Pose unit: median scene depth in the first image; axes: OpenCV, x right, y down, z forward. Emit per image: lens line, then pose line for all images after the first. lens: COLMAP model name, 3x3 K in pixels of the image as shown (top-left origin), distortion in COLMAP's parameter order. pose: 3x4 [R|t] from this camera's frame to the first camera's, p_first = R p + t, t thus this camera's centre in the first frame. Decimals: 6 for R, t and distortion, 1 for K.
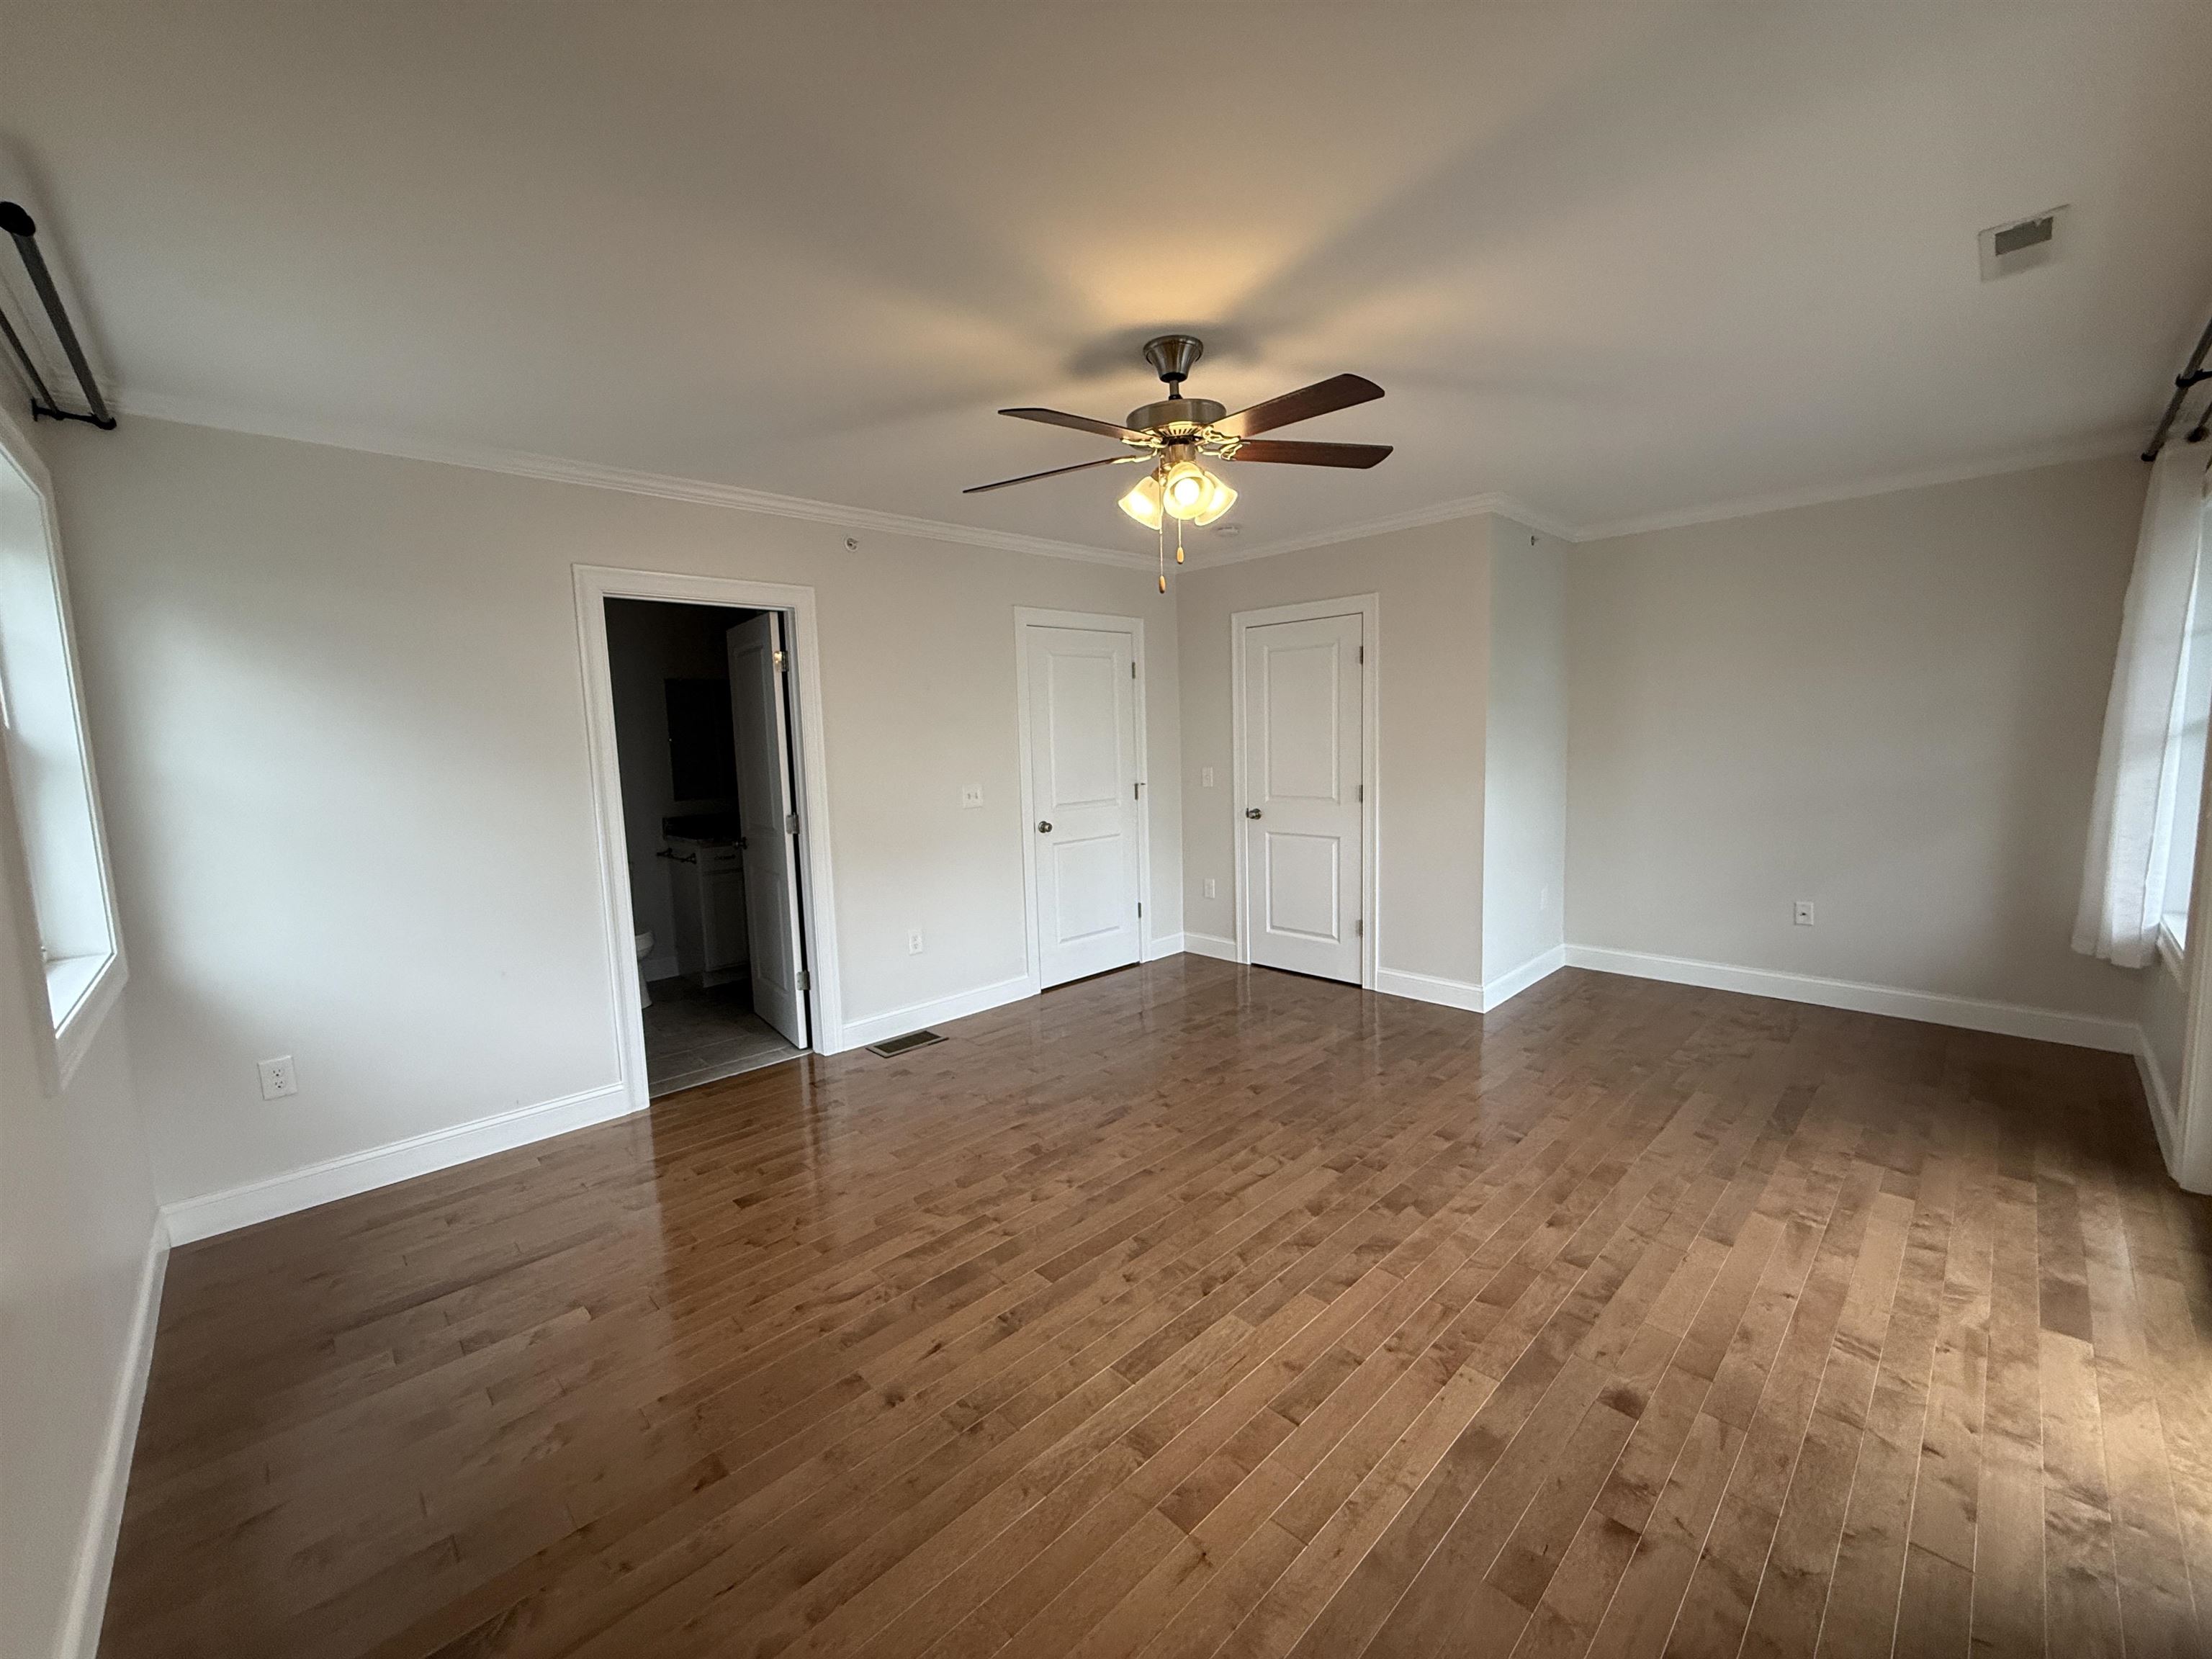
lens RADIAL K [[880.2, 0, 1107.9], [0, 880.2, 824.0], [0, 0, 1]] dist [-0.001808, -0.000028]
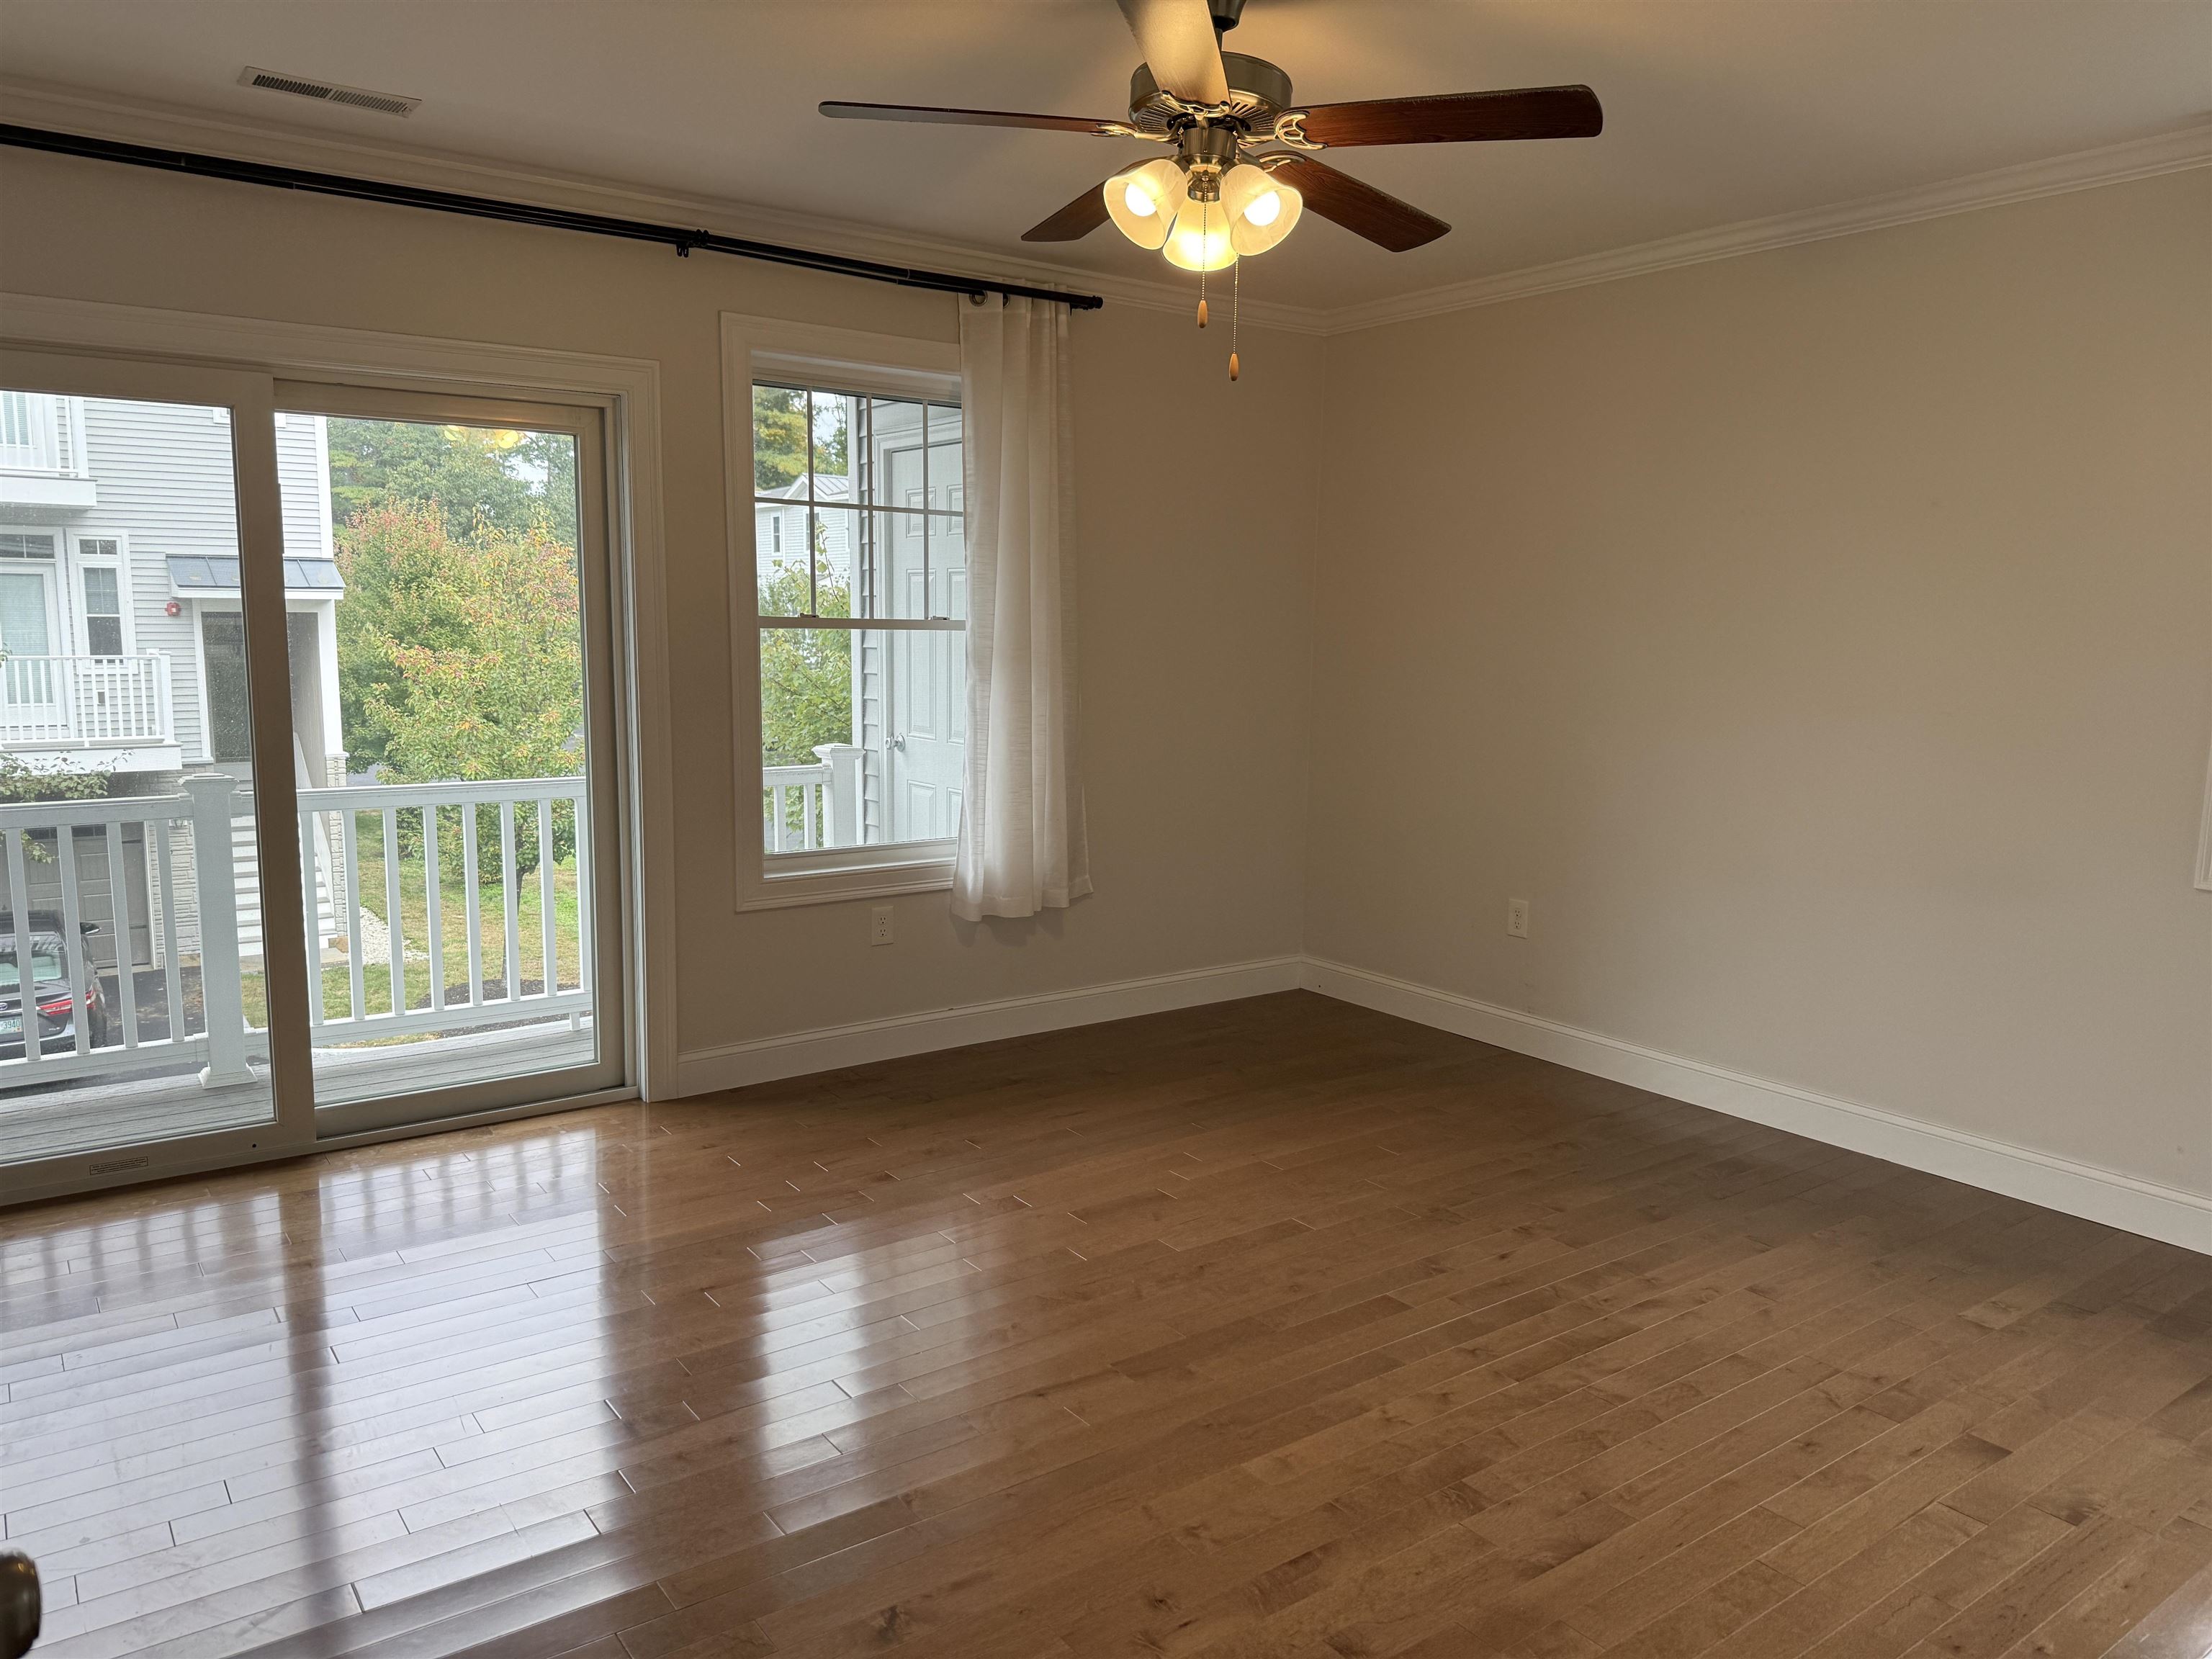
lens RADIAL K [[1558.4, 0, 1104.7], [0, 1558.4, 822.2], [0, 0, 1]] dist [-0.007806, -0.002583]
pose [[-0.989273, 0.005891, 0.145961, -0.018327], [0.039990, 0.971938, 0.231813, -0.238253], [-0.140499, 0.235164, -0.961747, 2.372088]]
